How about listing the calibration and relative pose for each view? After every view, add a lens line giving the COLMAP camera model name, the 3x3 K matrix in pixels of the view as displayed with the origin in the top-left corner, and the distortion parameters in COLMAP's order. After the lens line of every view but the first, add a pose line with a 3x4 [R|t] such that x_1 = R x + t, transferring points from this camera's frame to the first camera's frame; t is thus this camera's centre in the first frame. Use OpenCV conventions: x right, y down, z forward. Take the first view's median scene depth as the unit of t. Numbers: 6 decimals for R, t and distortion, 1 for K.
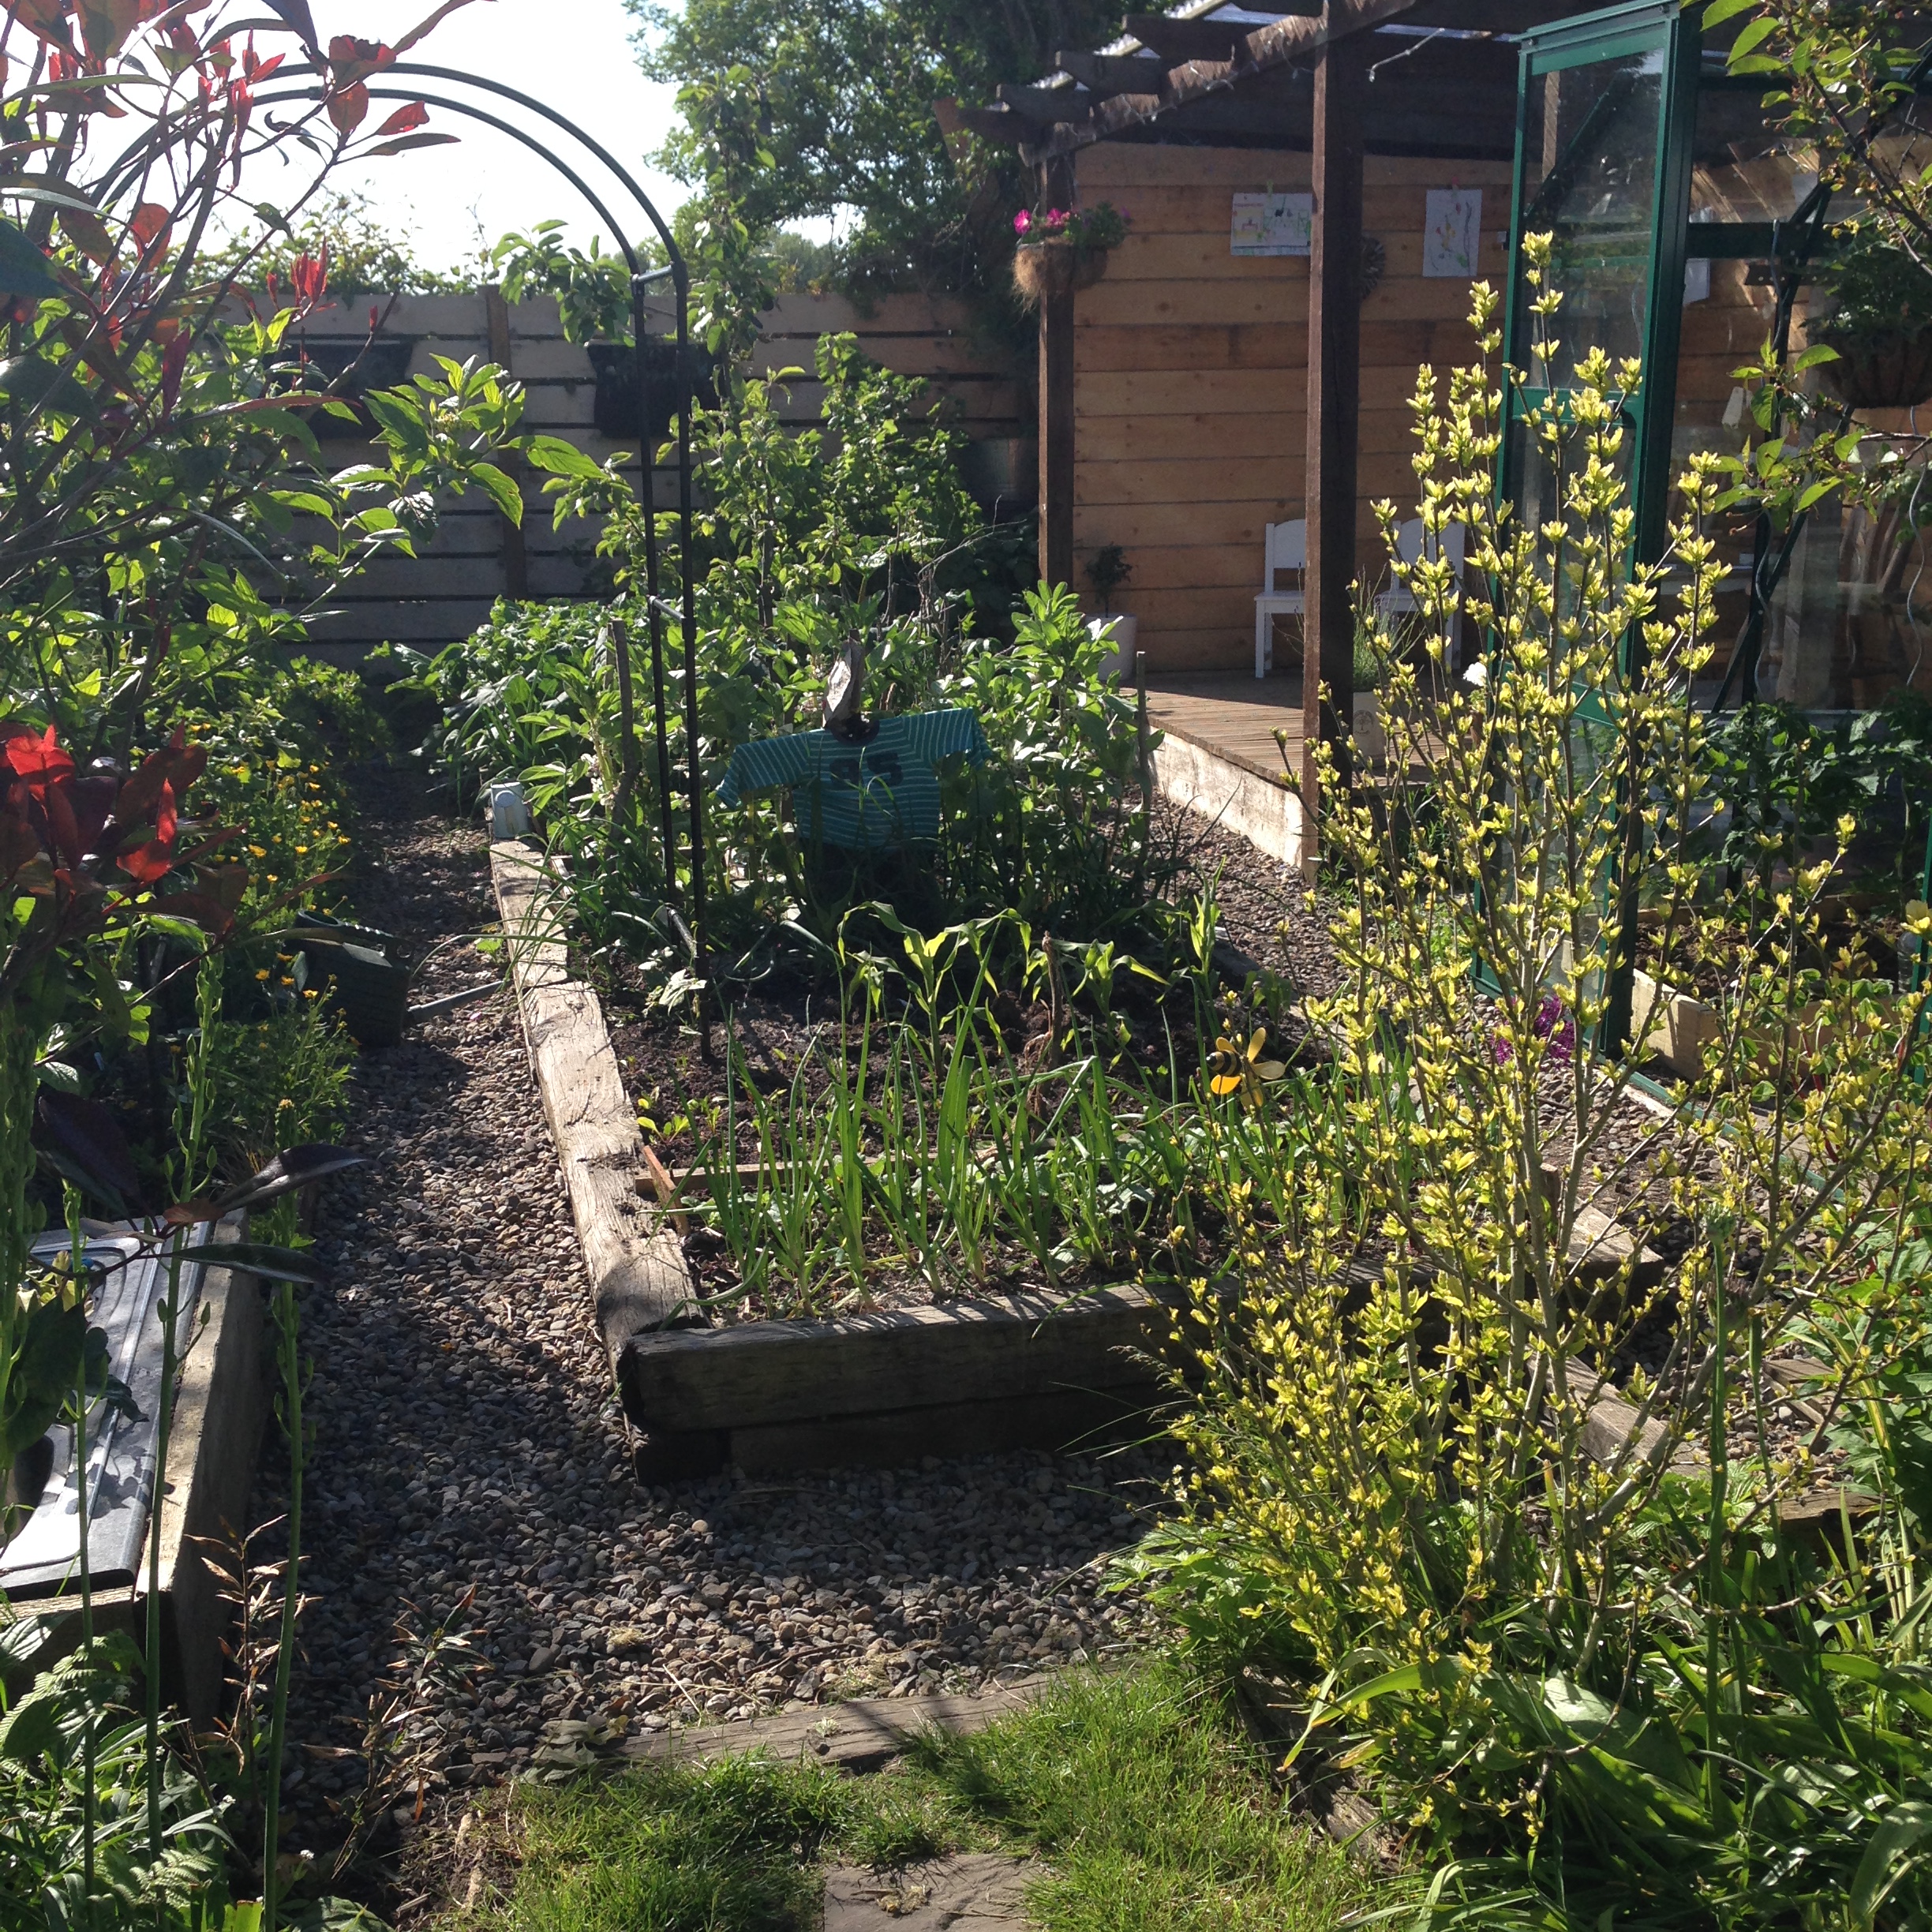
lens RADIAL K [[2240.8, 0, 999.4], [0, 2240.8, 945.3], [0, 0, 1]] dist [0.016802, 0.010125]
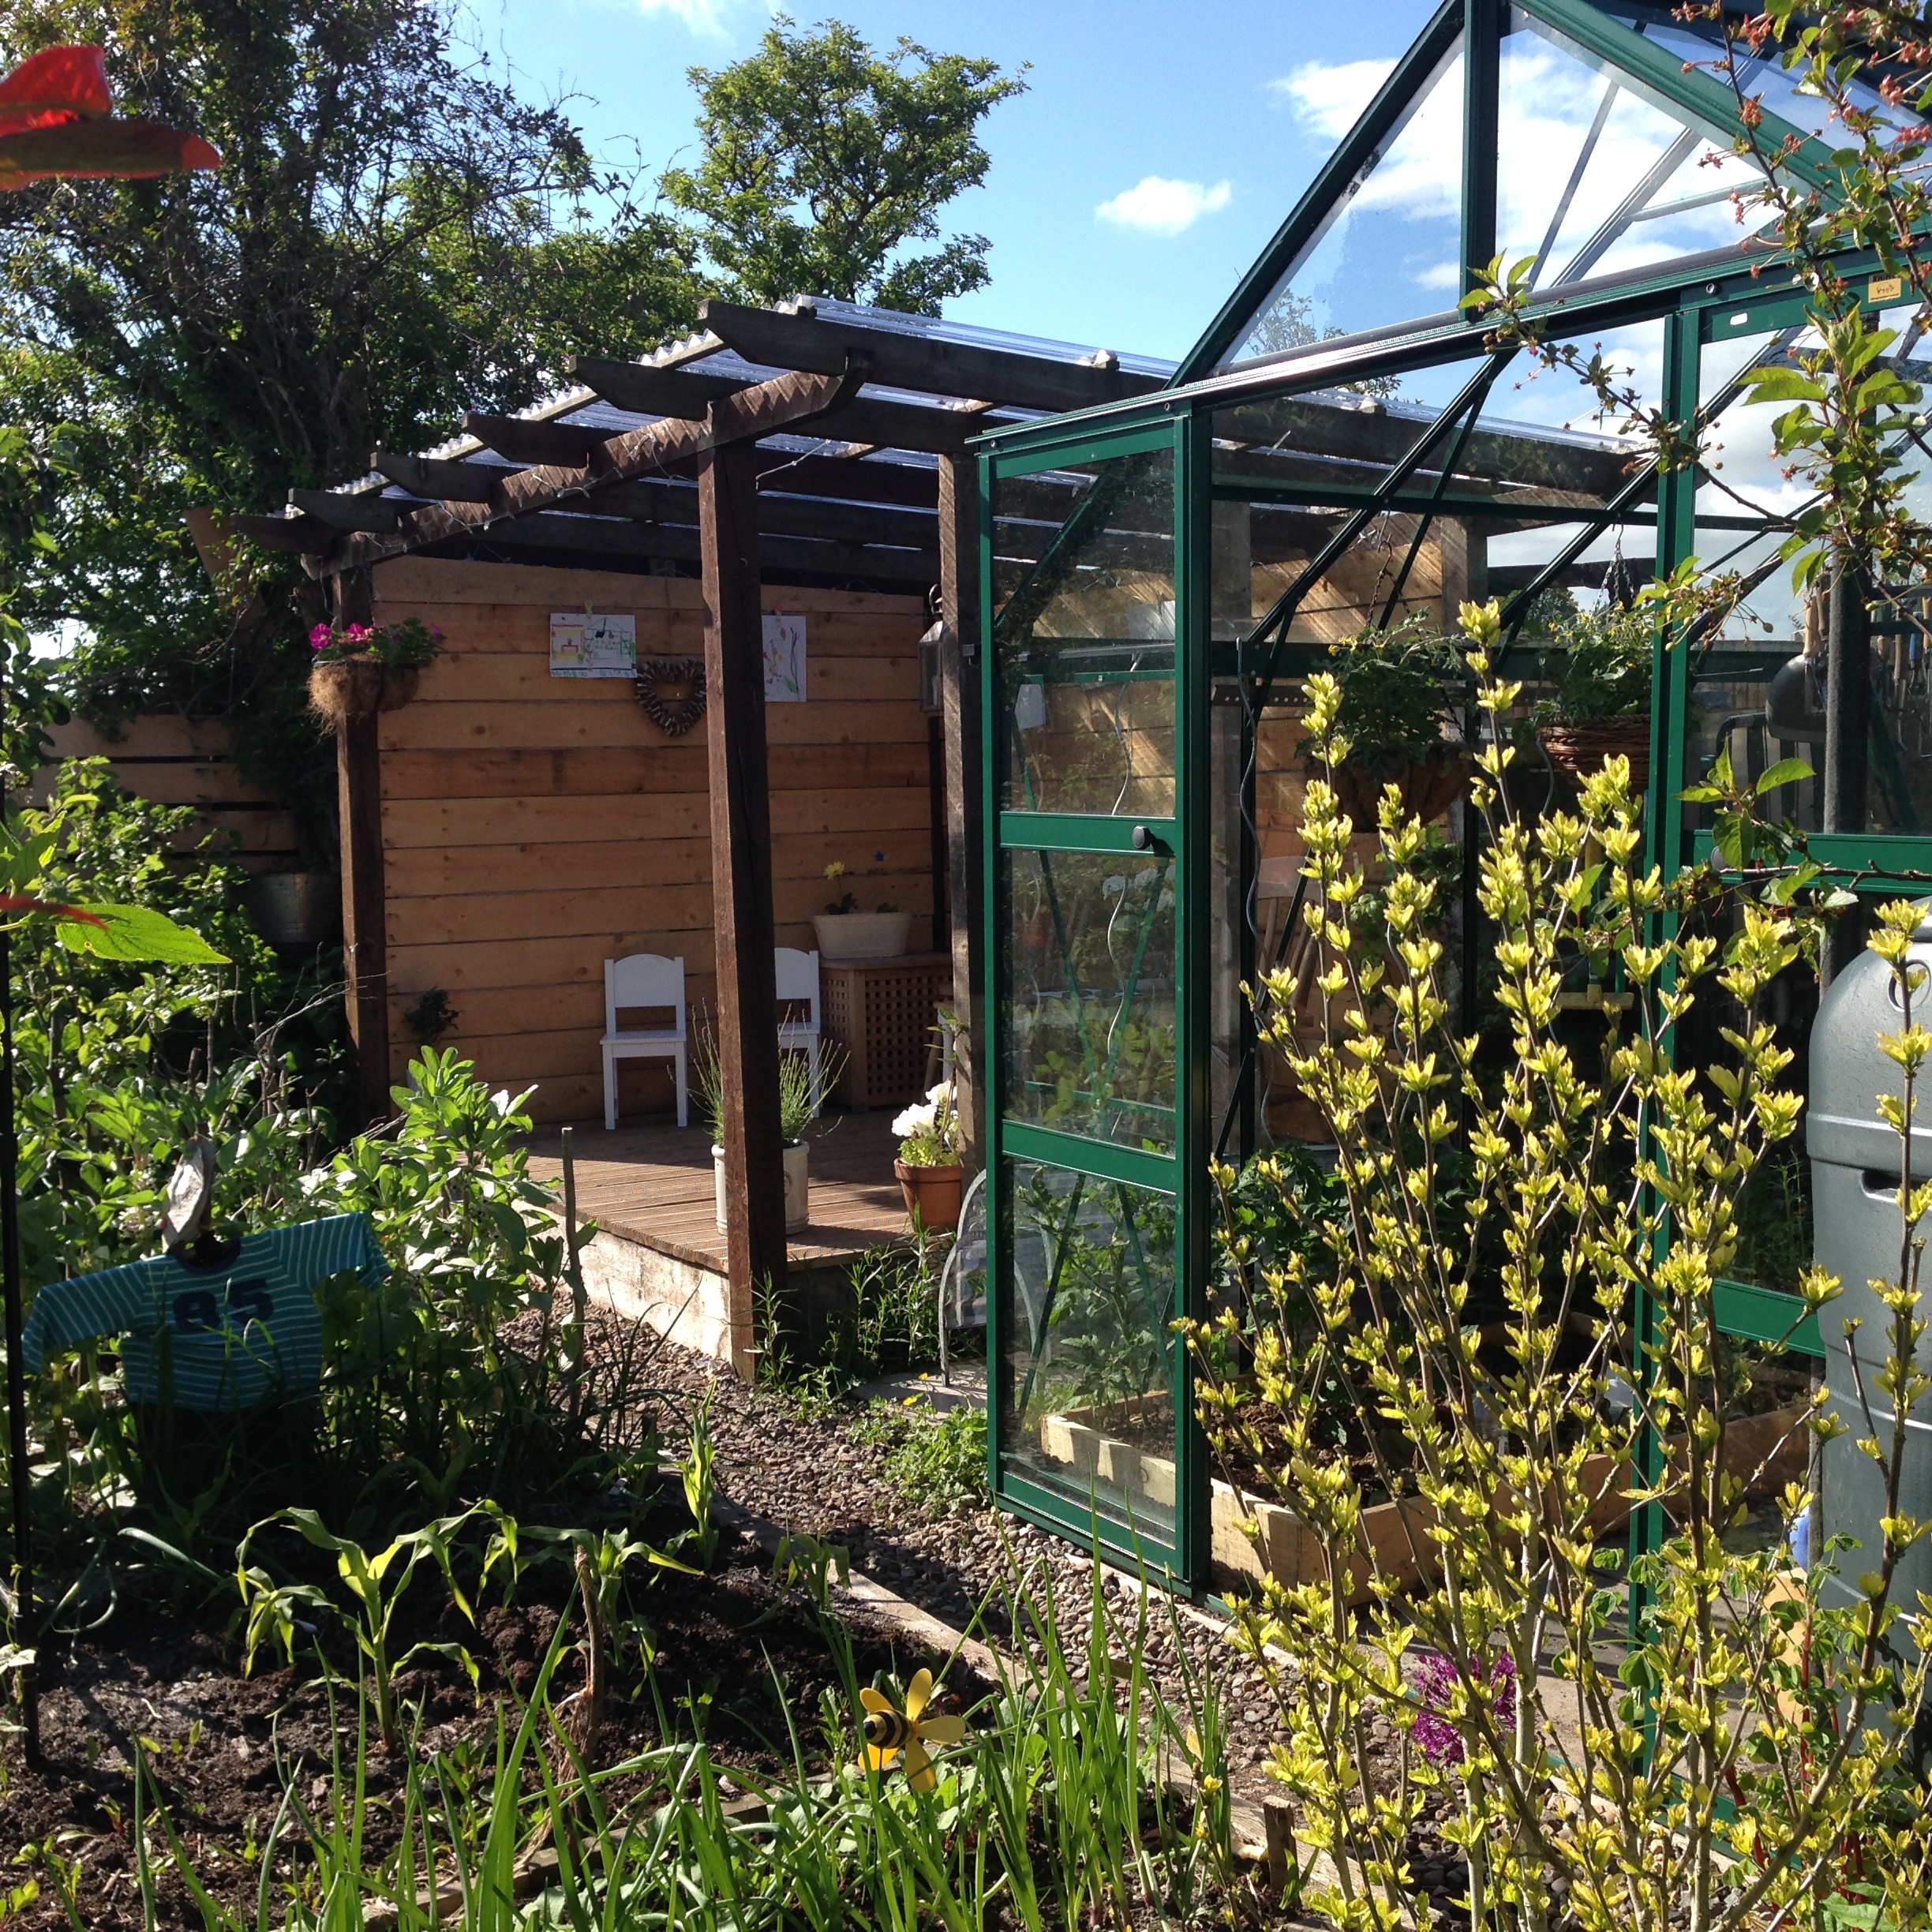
lens RADIAL K [[2240.8, 0, 999.4], [0, 2240.8, 945.3], [0, 0, 1]] dist [0.016802, 0.010125]
pose [[0.940246, -0.028080, 0.339337, -0.056261], [0.090154, 0.981557, -0.168578, -0.037859], [-0.328345, 0.189097, 0.925436, 0.150546]]
